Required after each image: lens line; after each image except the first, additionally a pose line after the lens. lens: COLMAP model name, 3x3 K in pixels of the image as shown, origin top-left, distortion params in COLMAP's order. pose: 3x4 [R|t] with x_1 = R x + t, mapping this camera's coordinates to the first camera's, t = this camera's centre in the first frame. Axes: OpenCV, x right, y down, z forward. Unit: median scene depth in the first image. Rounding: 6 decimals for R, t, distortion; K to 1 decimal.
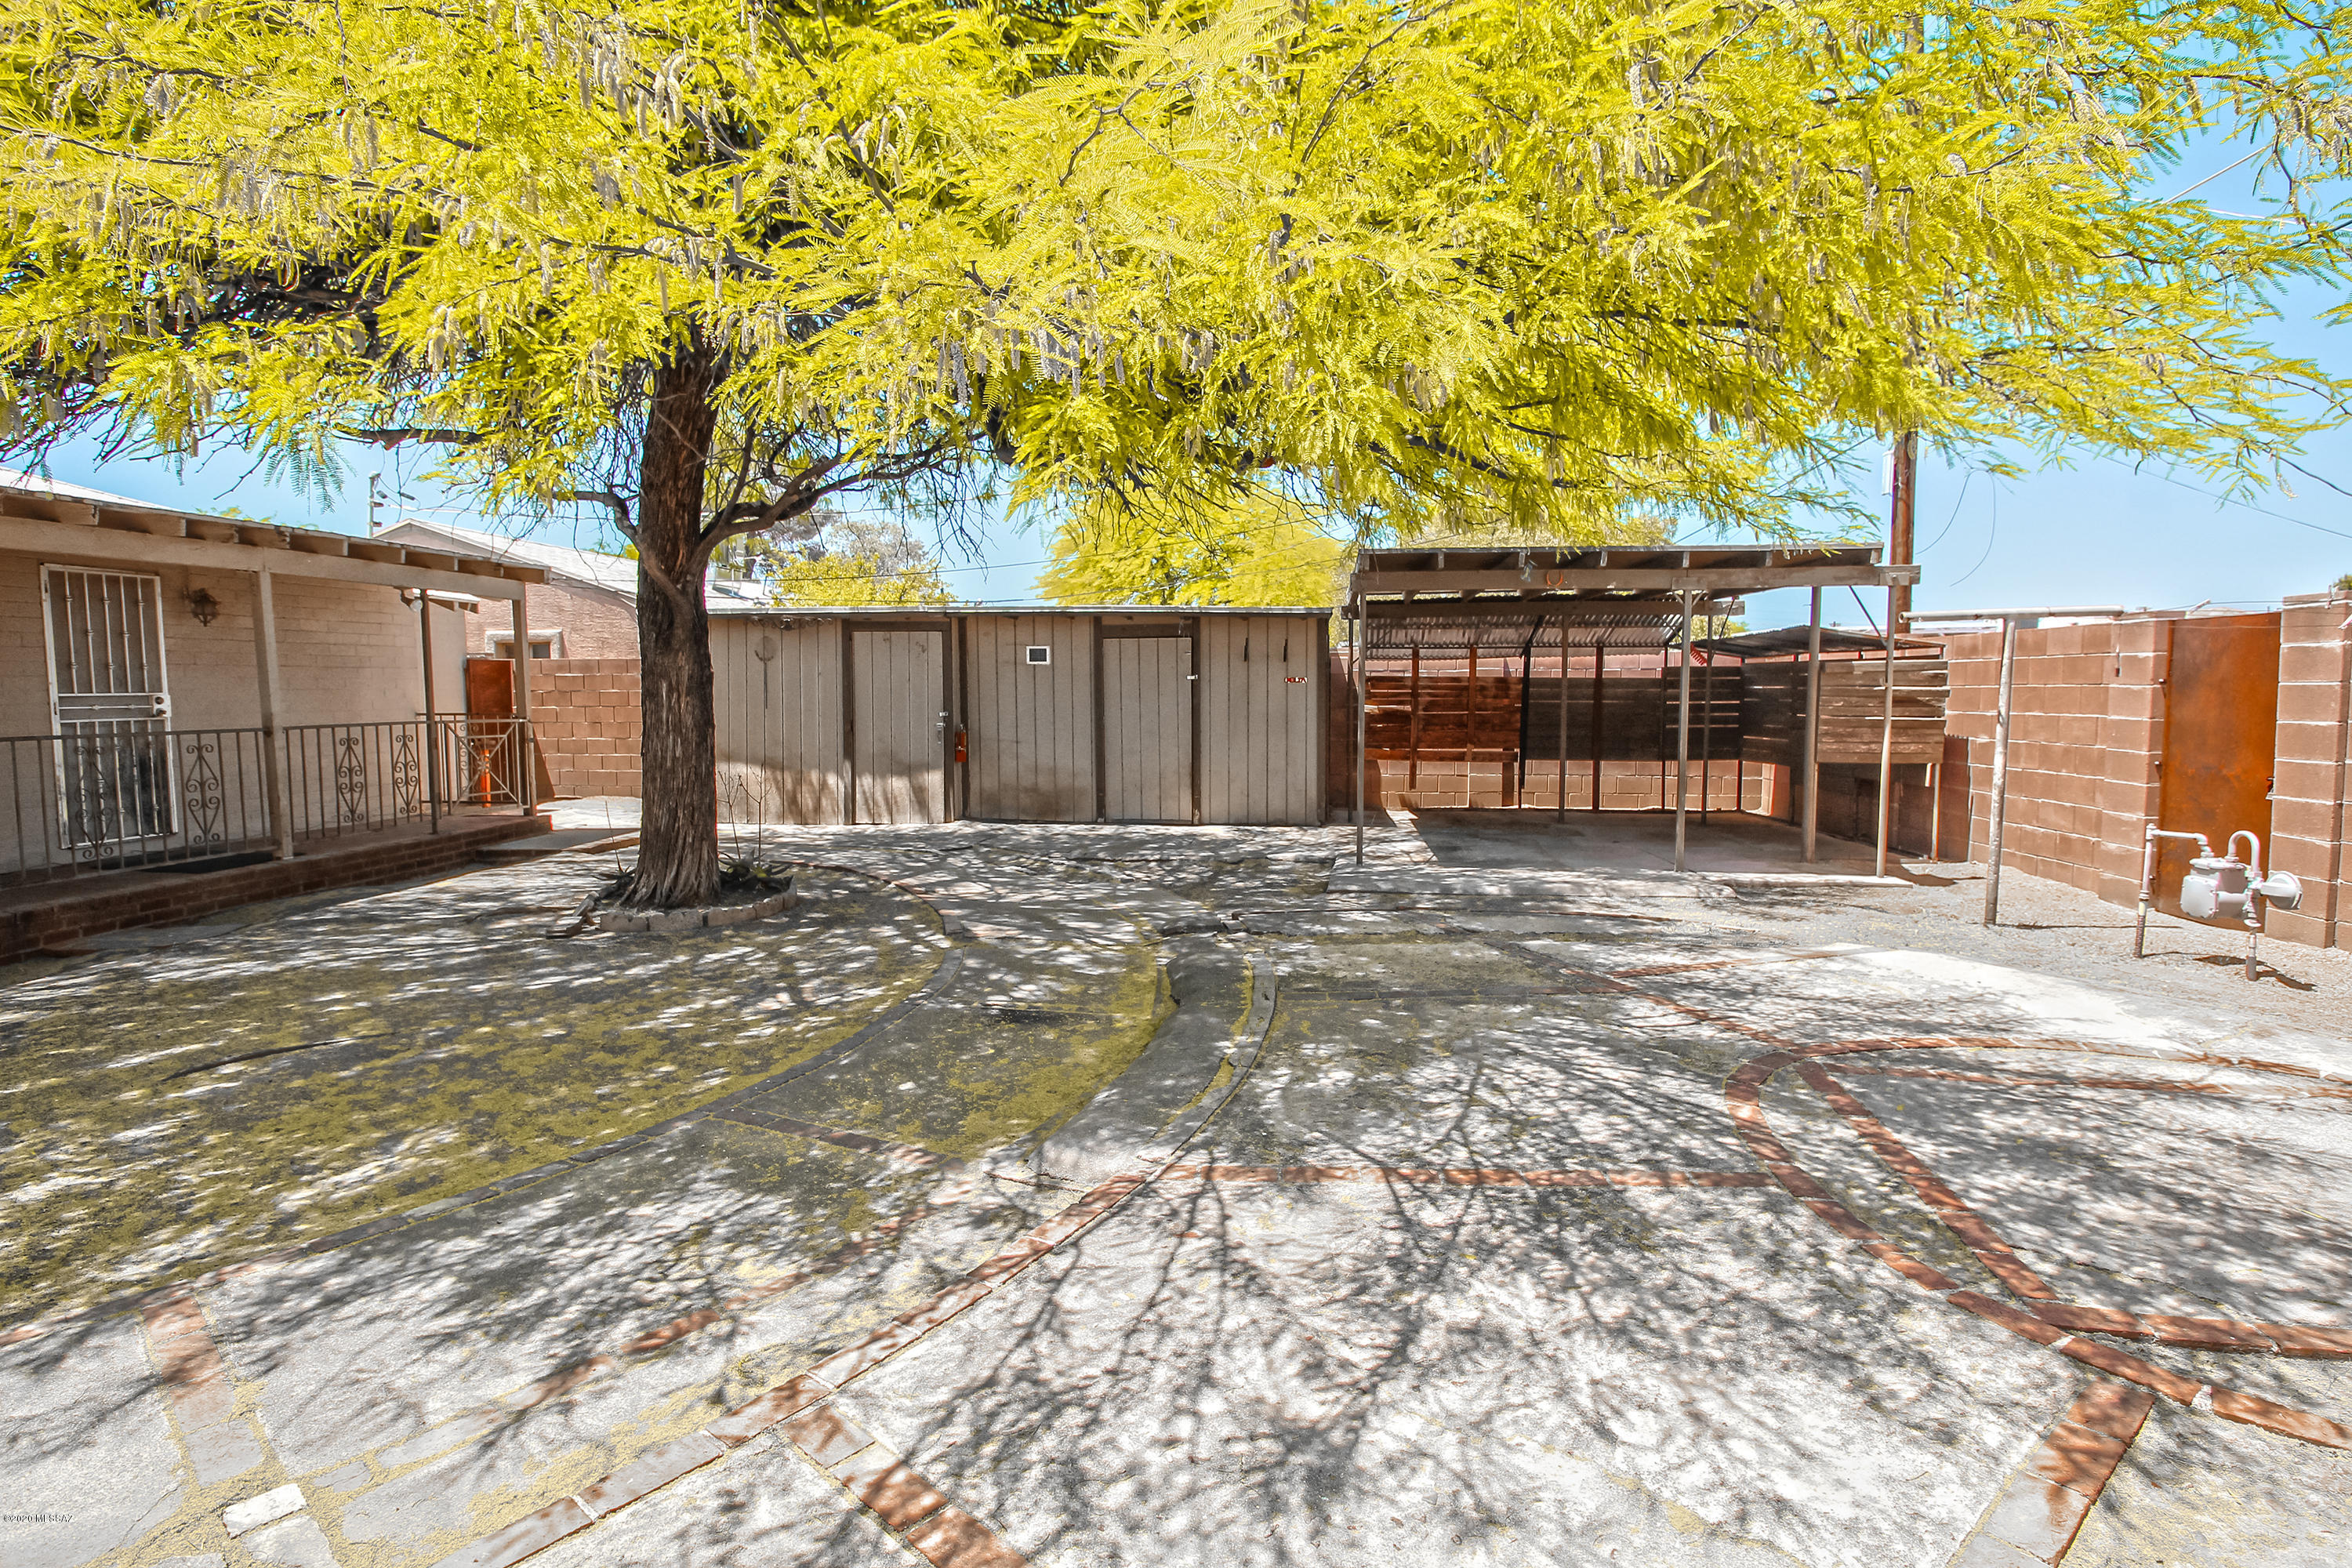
lens RADIAL K [[1192.7, 0, 1177.3], [0, 1192.7, 789.0], [0, 0, 1]] dist [-0.001223, -0.008970]
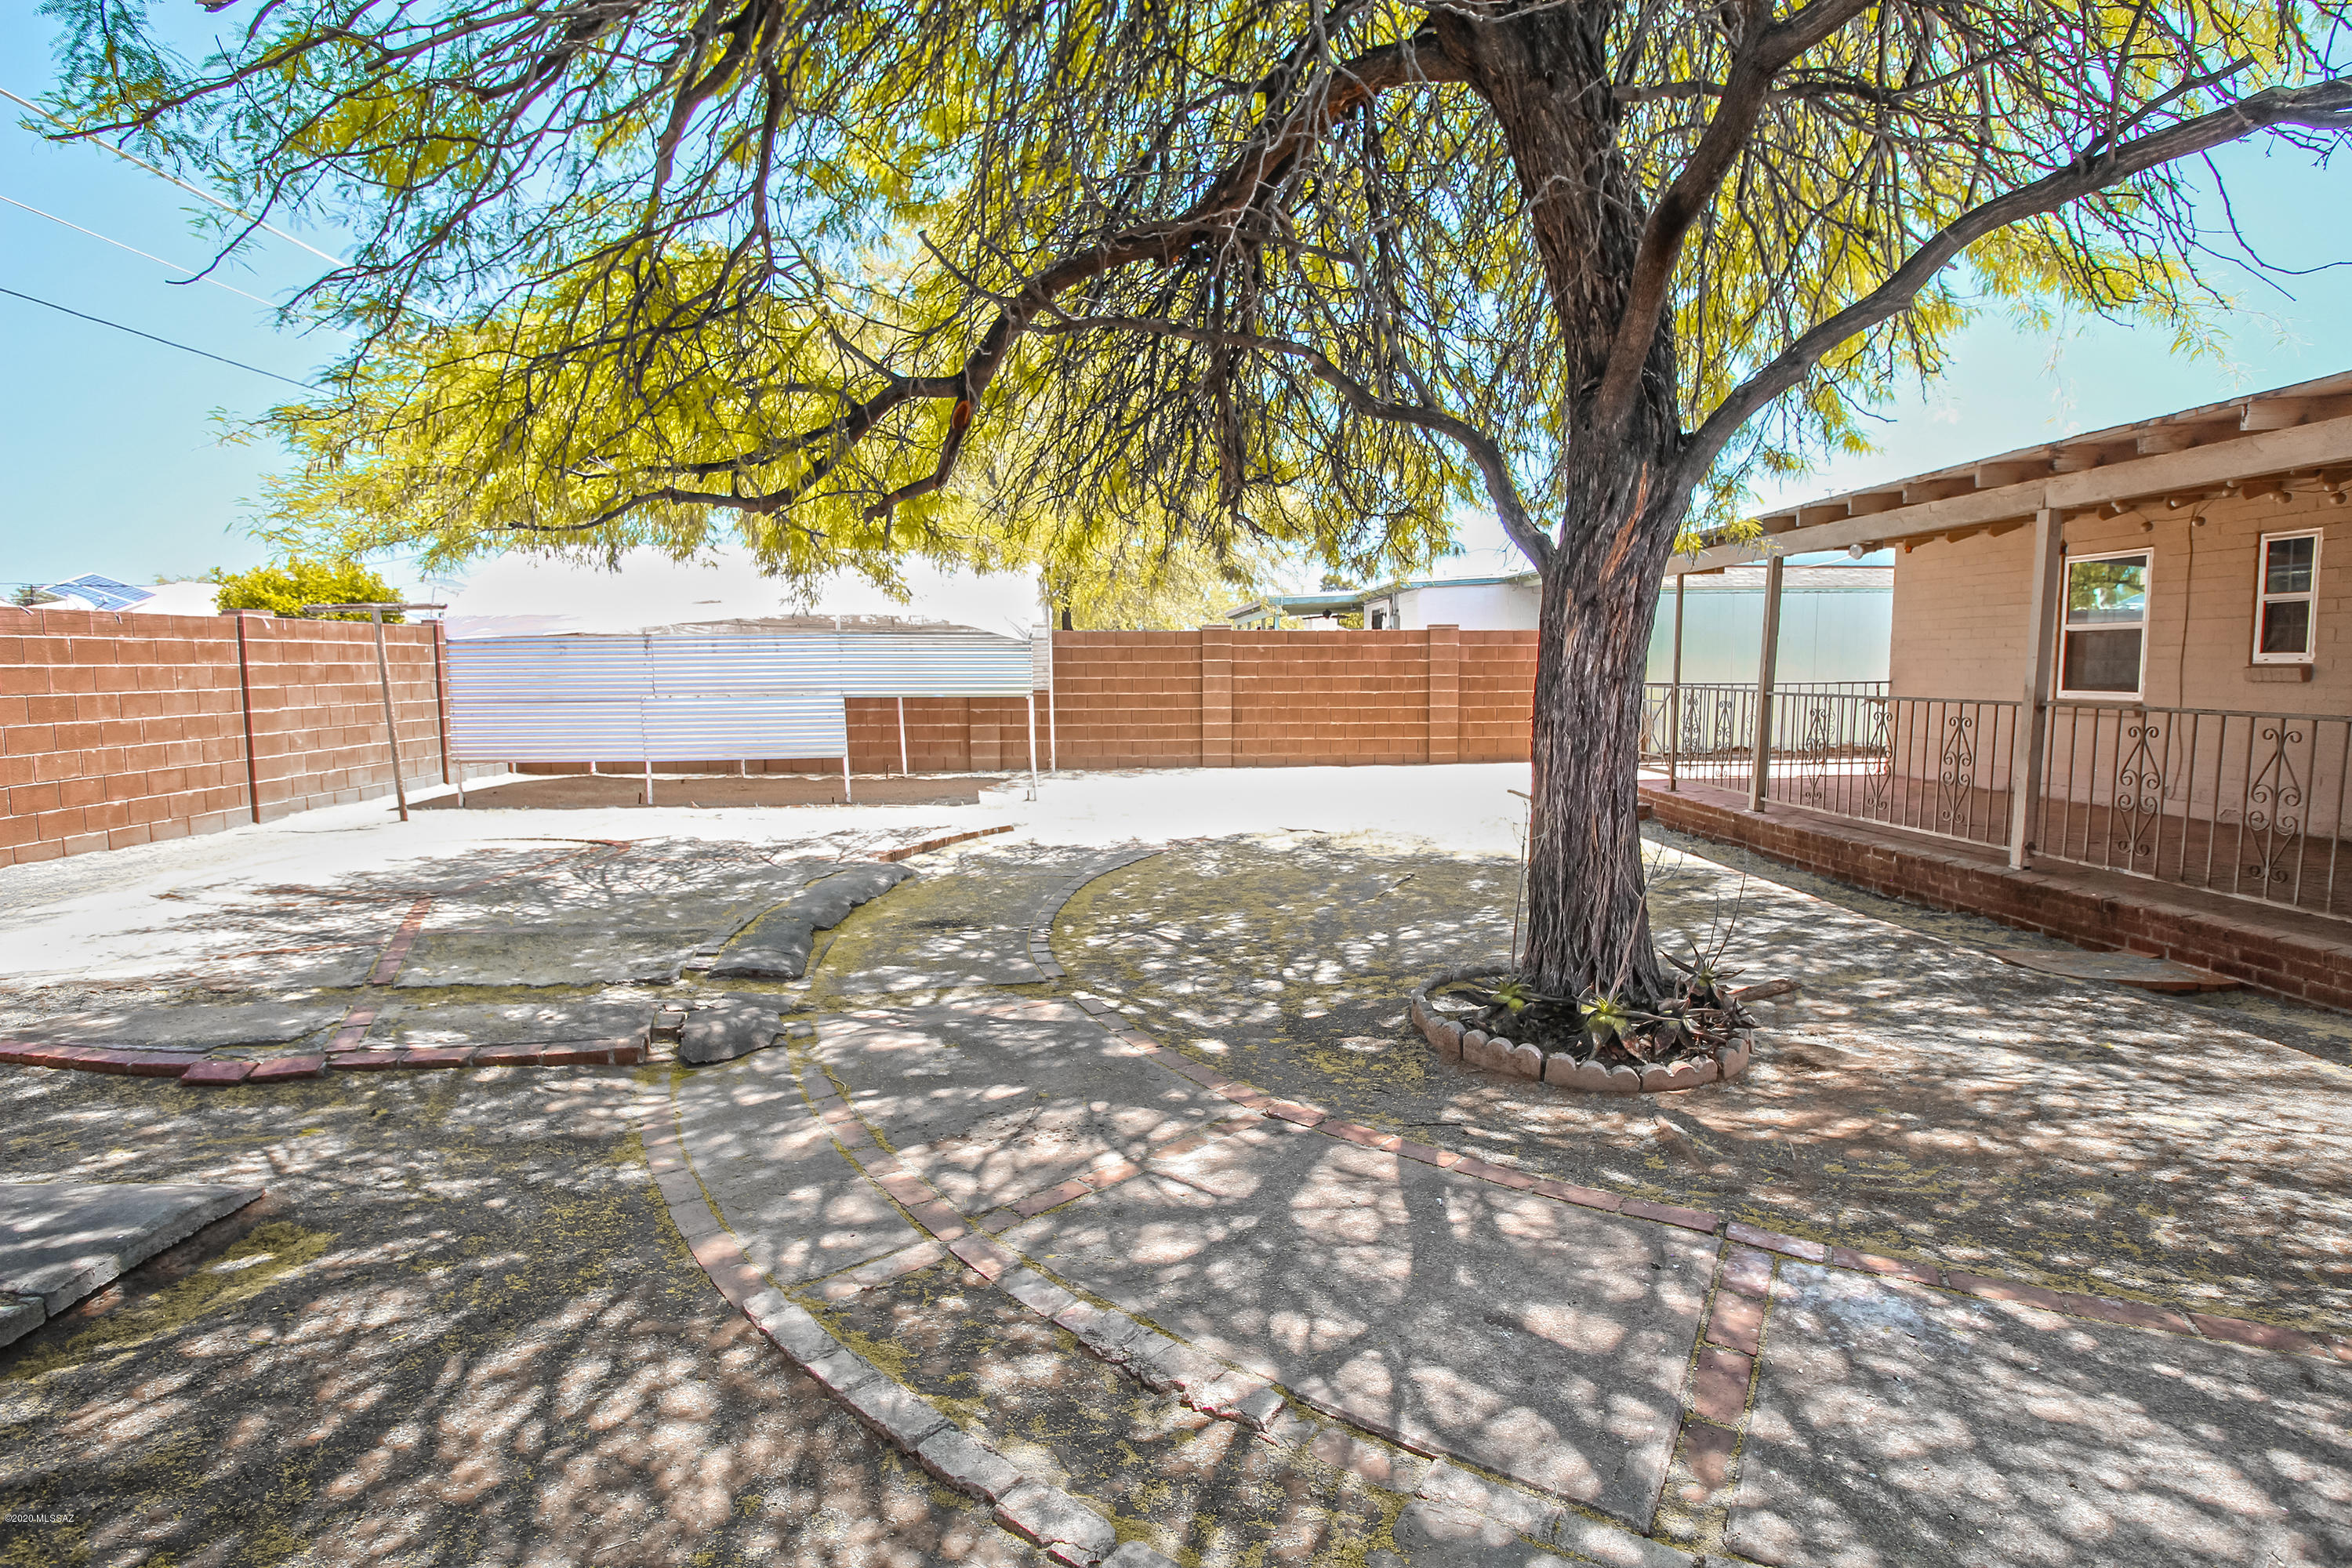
lens RADIAL K [[1192.7, 0, 1179.7], [0, 1192.7, 786.2], [0, 0, 1]] dist [-0.001223, -0.008970]
pose [[-0.978884, 0.024288, -0.202971, -0.090102], [-0.013578, 0.982999, 0.183110, -0.125815], [0.203967, 0.182000, -0.961911, 1.587709]]
